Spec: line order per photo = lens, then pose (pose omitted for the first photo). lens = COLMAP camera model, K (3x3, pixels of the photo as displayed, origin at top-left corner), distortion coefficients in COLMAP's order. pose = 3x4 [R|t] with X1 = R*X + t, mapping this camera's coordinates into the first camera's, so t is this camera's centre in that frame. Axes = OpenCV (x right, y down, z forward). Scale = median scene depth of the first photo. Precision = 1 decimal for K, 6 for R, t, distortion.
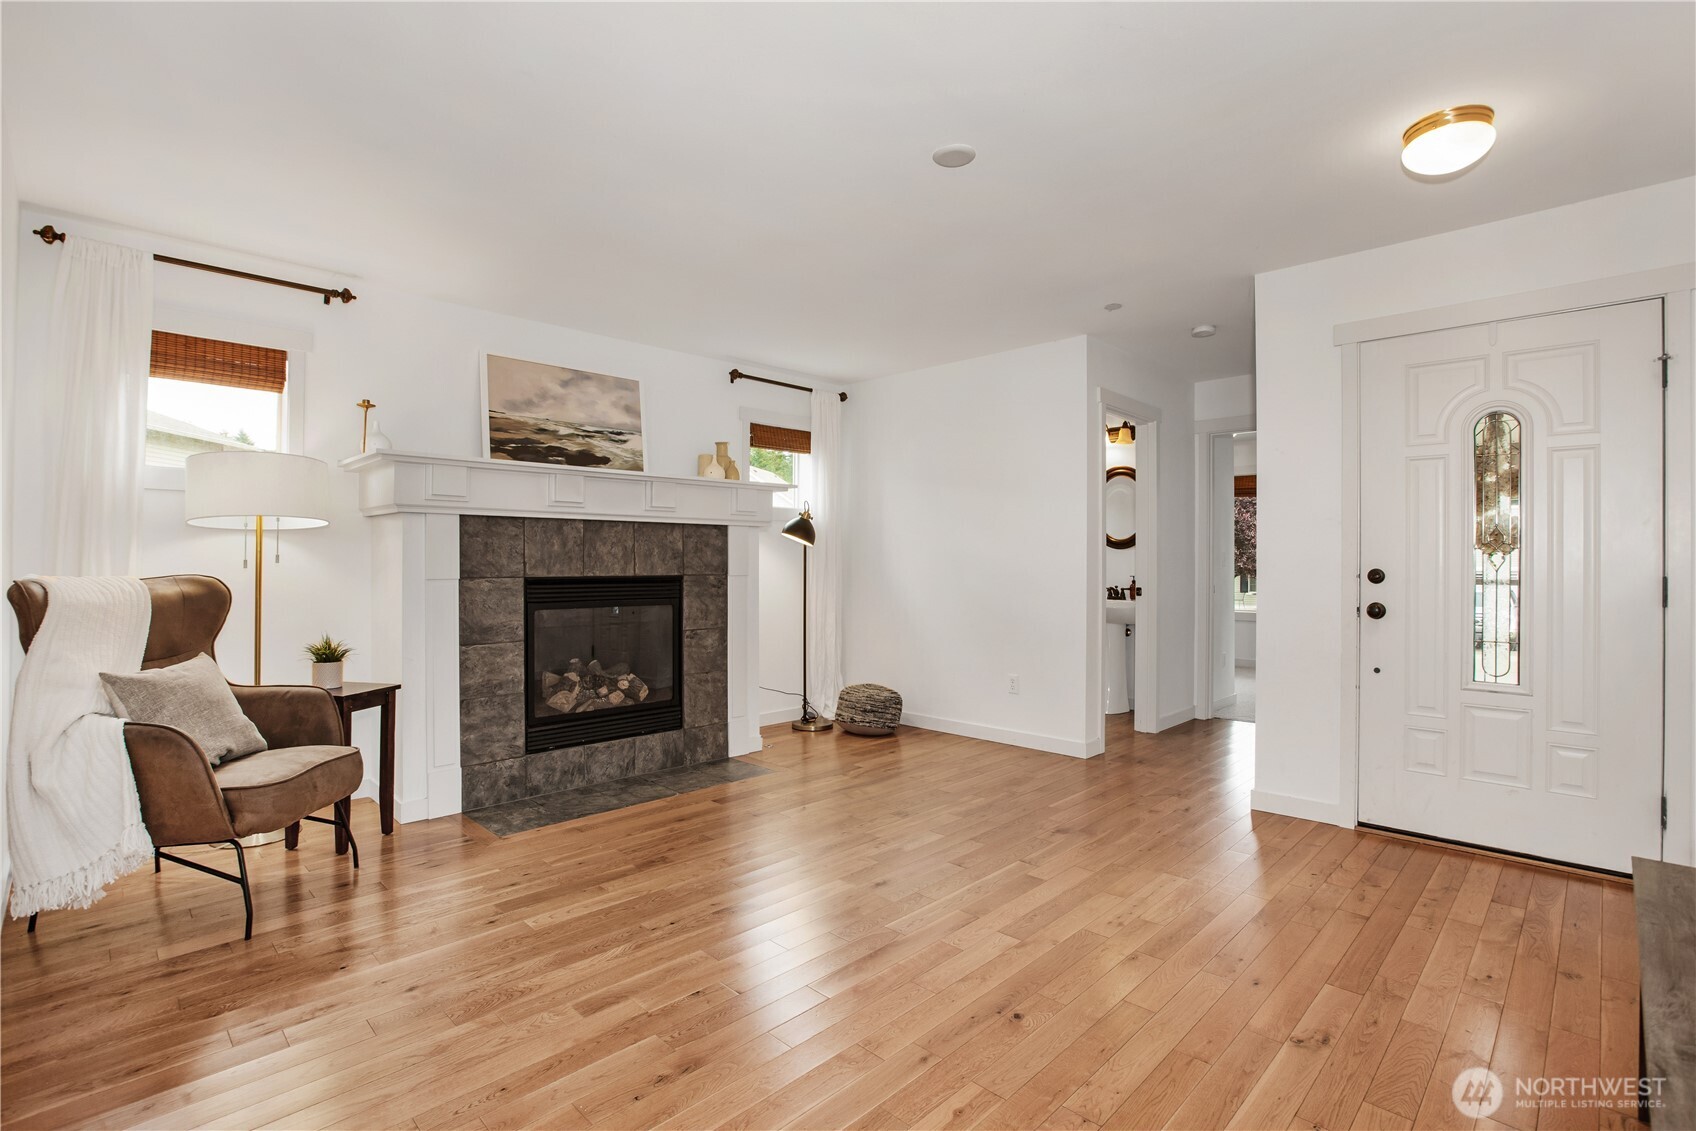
lens RADIAL K [[791.4, 0, 852.4], [0, 791.4, 565.5], [0, 0, 1]] dist [-0.029385, 0.000136]
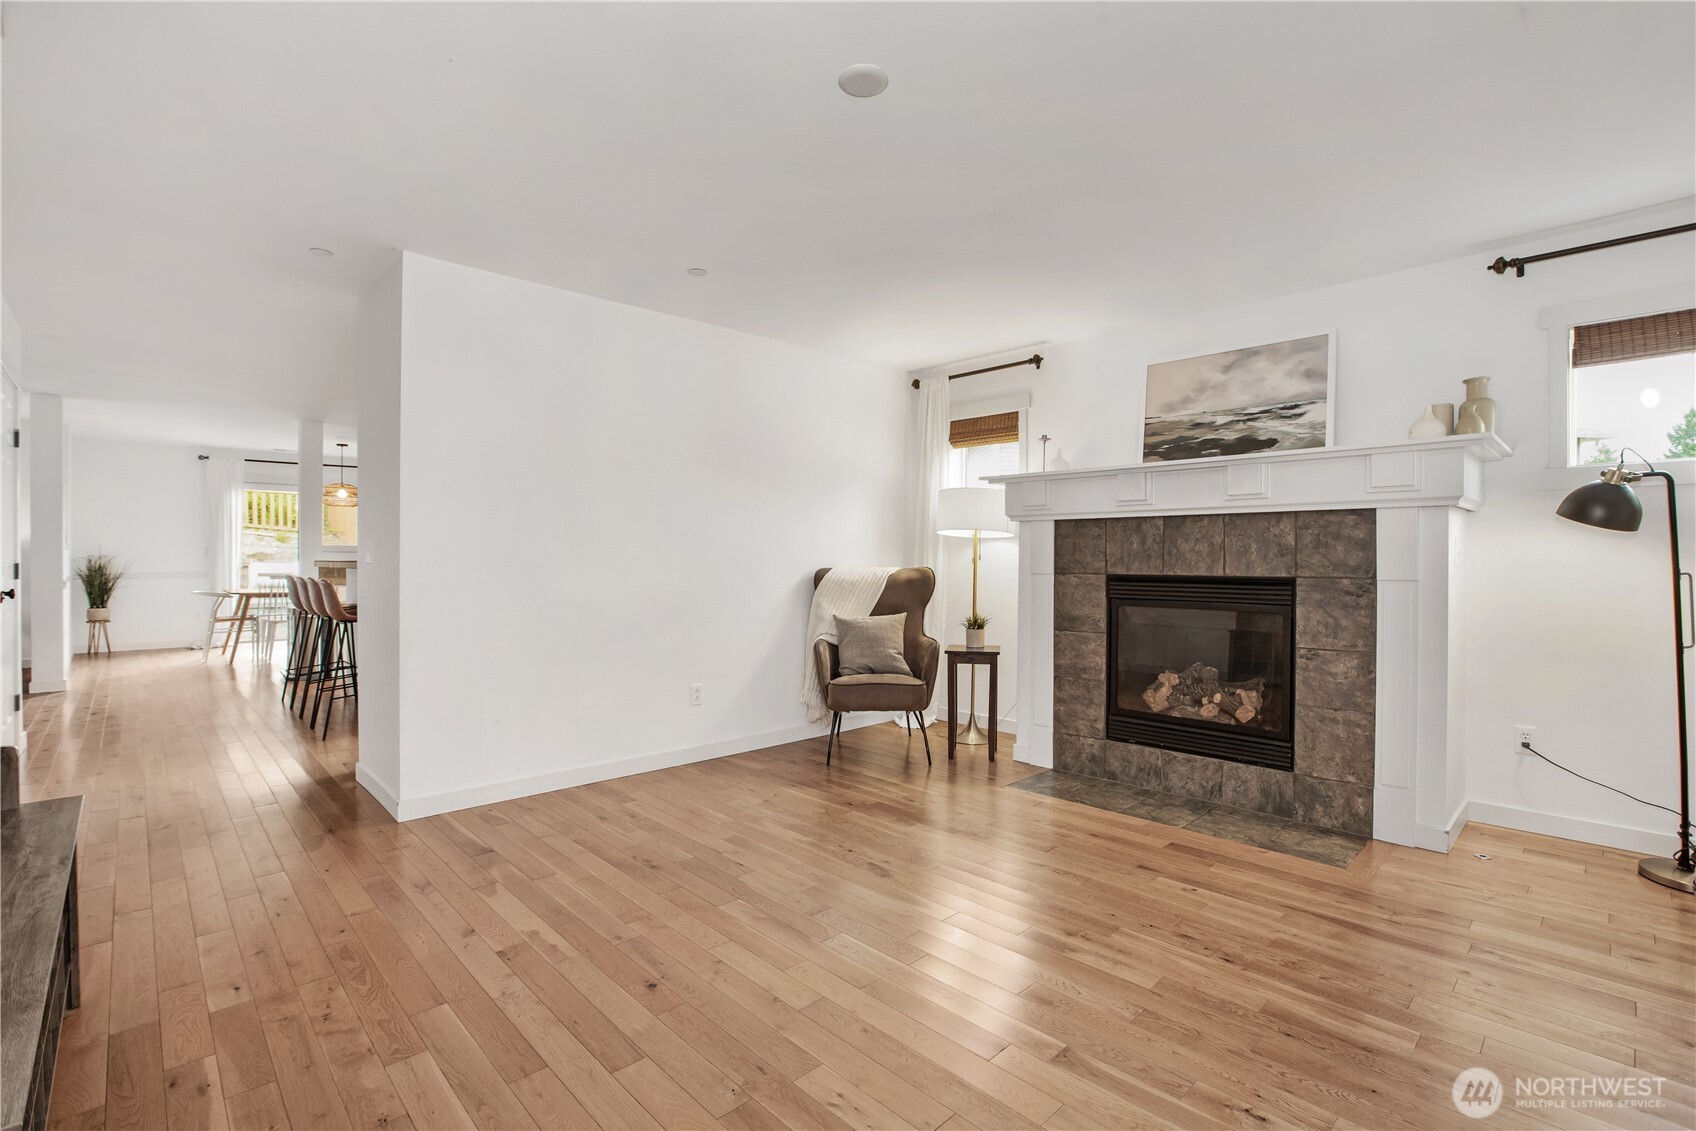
lens RADIAL K [[791.4, 0, 852.4], [0, 791.4, 565.5], [0, 0, 1]] dist [-0.029385, 0.000136]
pose [[-0.012793, 0.007308, -0.999891, 0.615180], [-0.006443, 0.999952, 0.007391, -0.002375], [0.999897, 0.006537, -0.012746, 0.616144]]
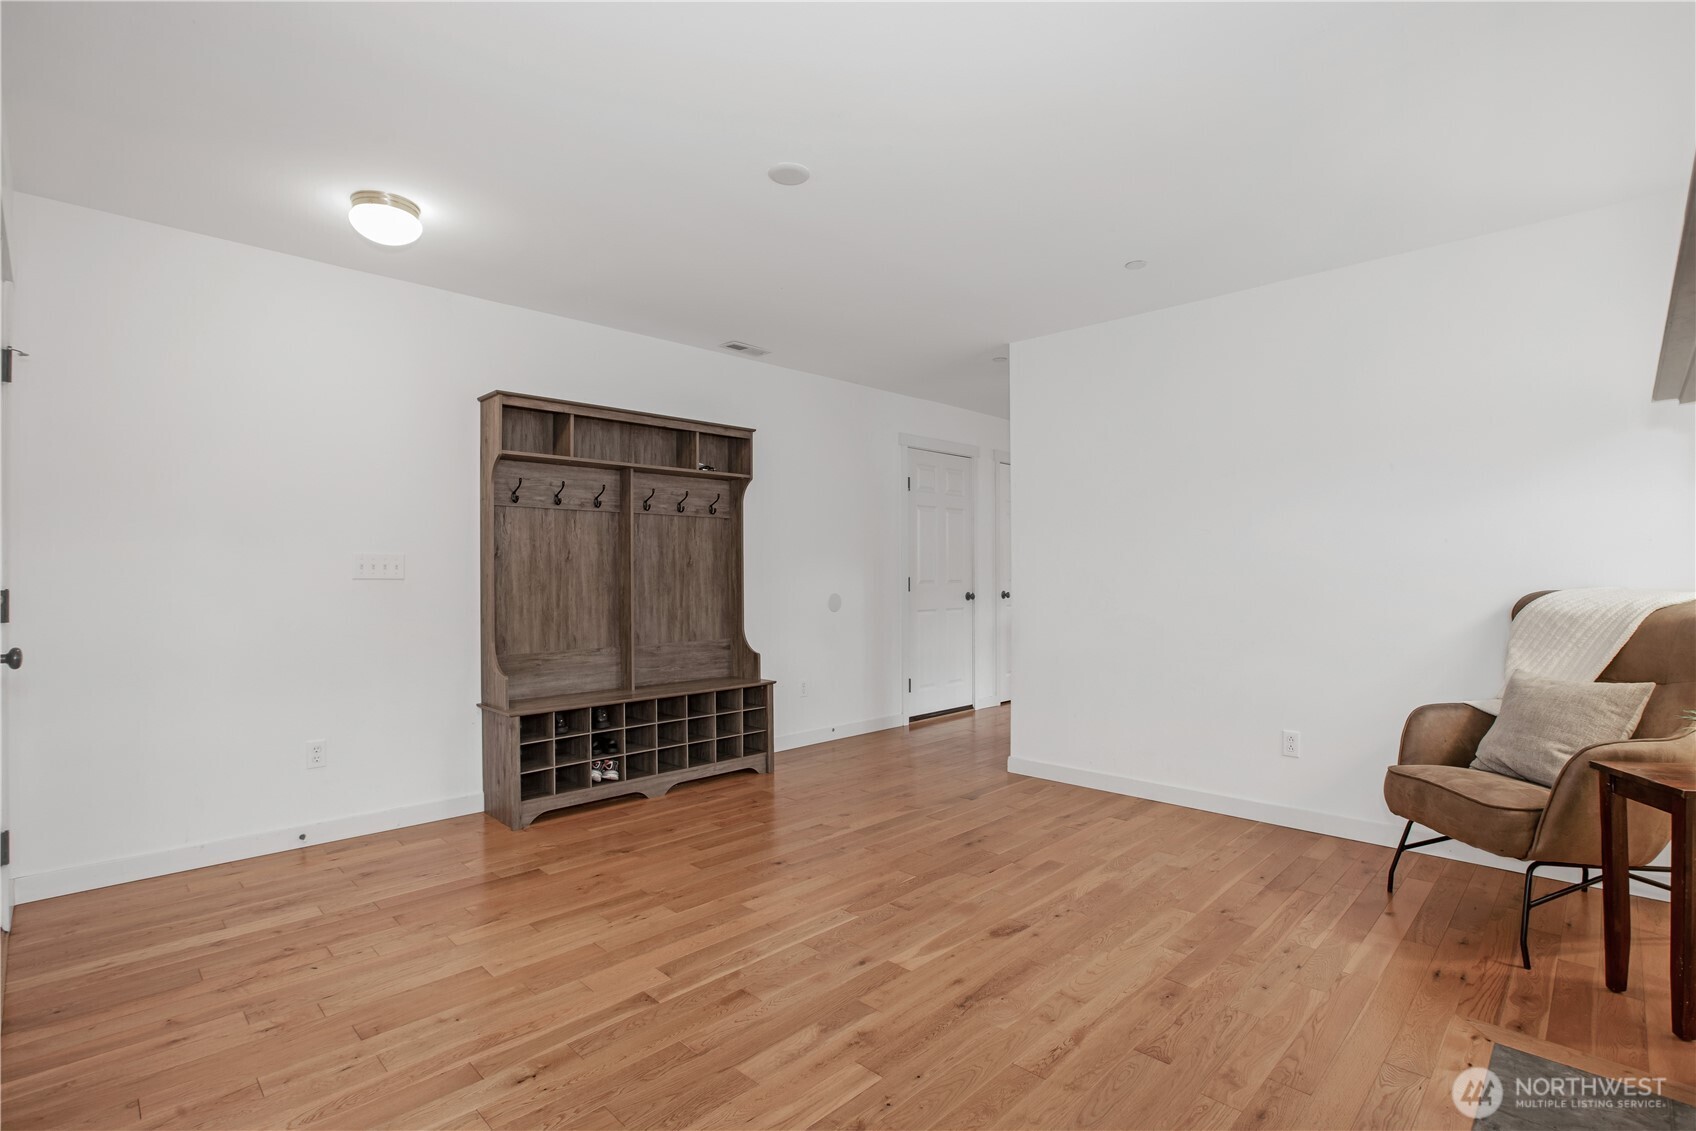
lens RADIAL K [[791.4, 0, 852.4], [0, 791.4, 565.5], [0, 0, 1]] dist [-0.029385, 0.000136]
pose [[-0.999827, 0.009674, 0.015872, 0.019145], [0.009438, 0.999845, -0.014876, -0.008777], [-0.016014, -0.014724, -0.999763, 1.271627]]
